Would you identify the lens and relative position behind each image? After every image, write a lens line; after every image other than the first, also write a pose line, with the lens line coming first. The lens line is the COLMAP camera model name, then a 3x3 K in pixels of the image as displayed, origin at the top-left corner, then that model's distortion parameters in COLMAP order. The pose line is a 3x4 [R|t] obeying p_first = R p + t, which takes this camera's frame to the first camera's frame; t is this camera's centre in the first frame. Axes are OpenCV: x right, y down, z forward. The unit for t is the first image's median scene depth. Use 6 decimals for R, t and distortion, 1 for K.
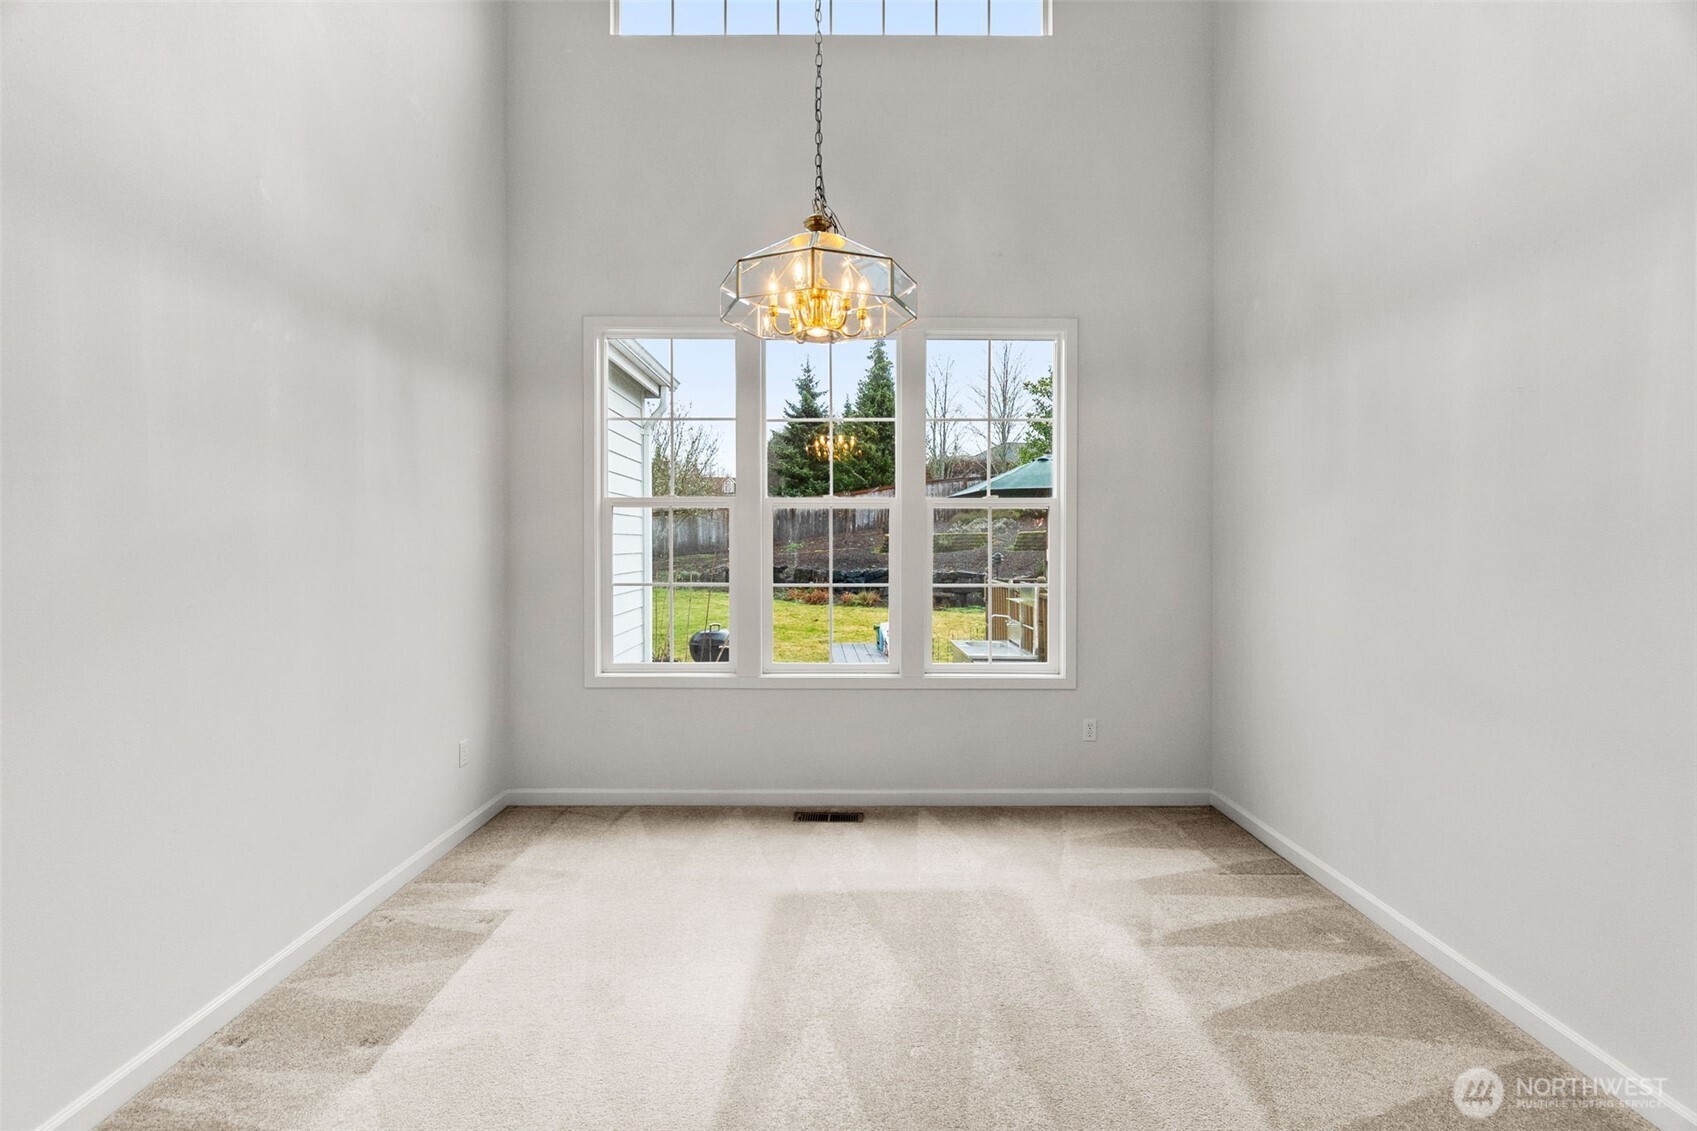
lens RADIAL K [[738.8, 0, 848.5], [0, 738.8, 565.5], [0, 0, 1]] dist [-0.001117, -0.000129]
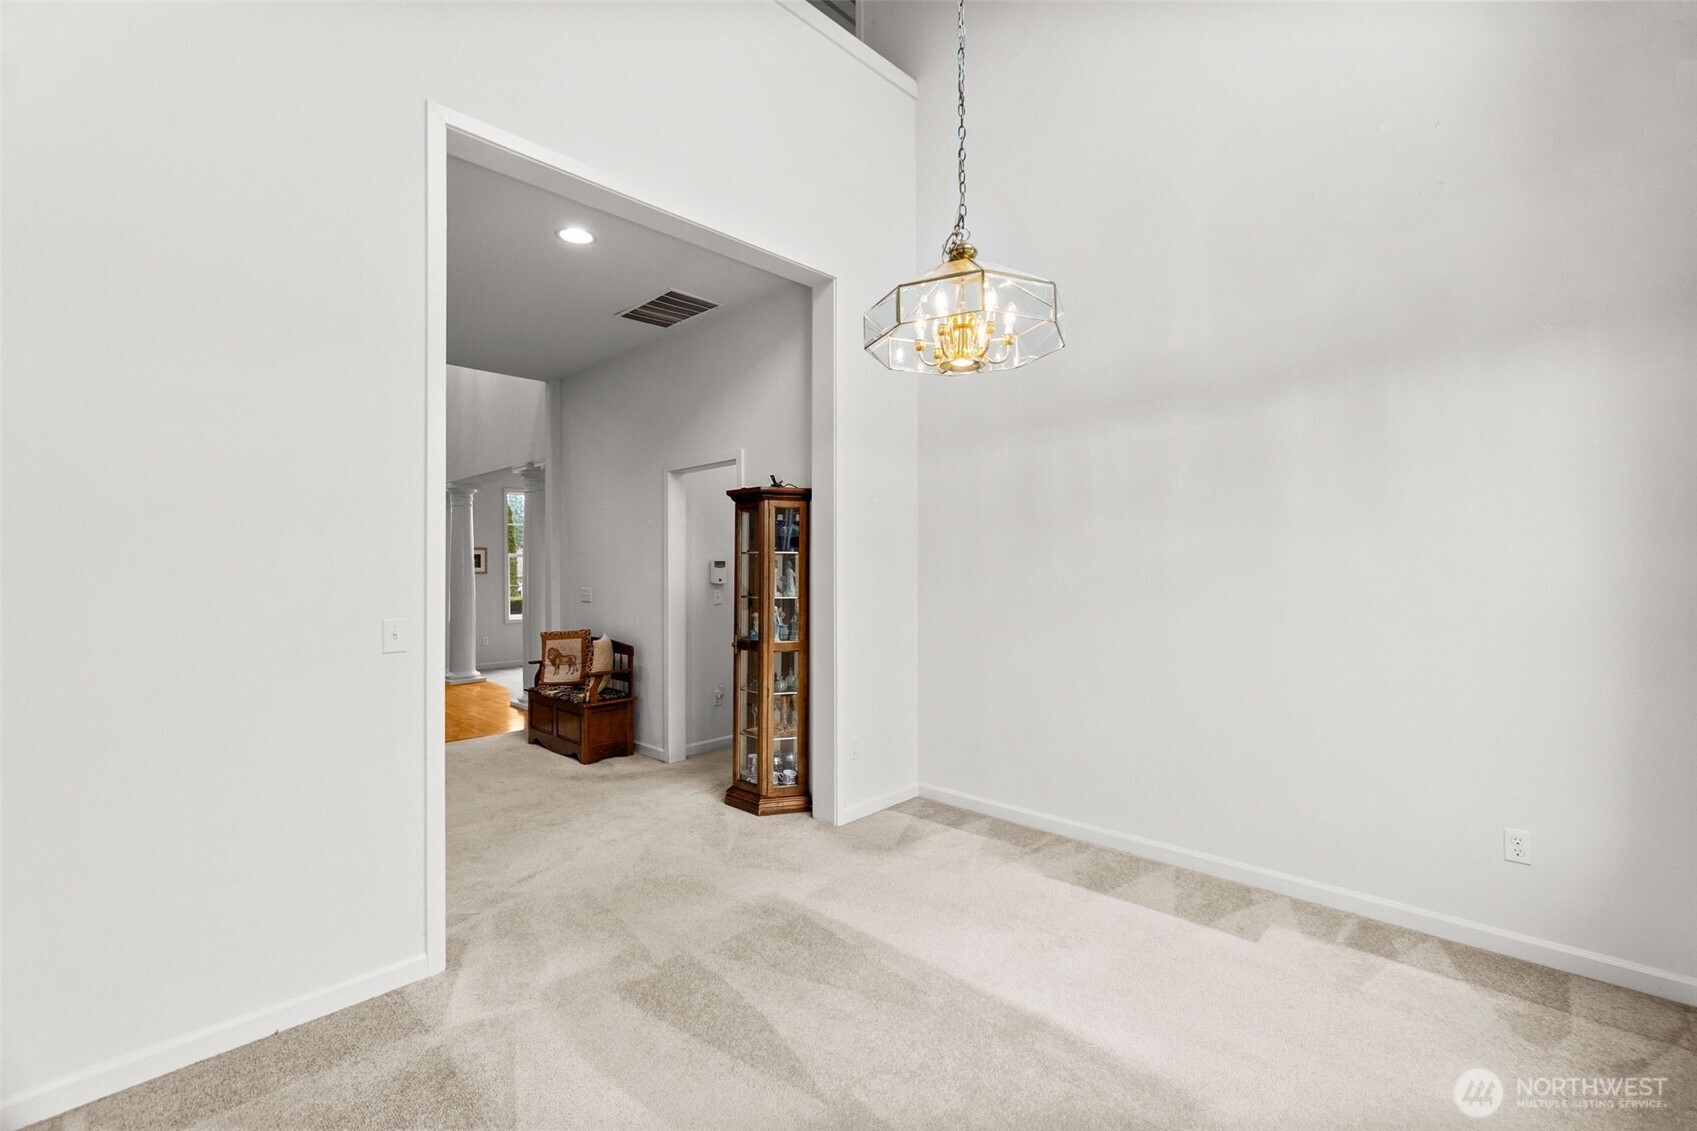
lens RADIAL K [[738.8, 0, 848.5], [0, 738.8, 565.5], [0, 0, 1]] dist [-0.001117, -0.000129]
pose [[-0.694727, -0.002583, -0.719269, 0.768689], [-0.015800, 0.999807, 0.011671, -0.048370], [0.719100, 0.019473, -0.694634, 1.557278]]
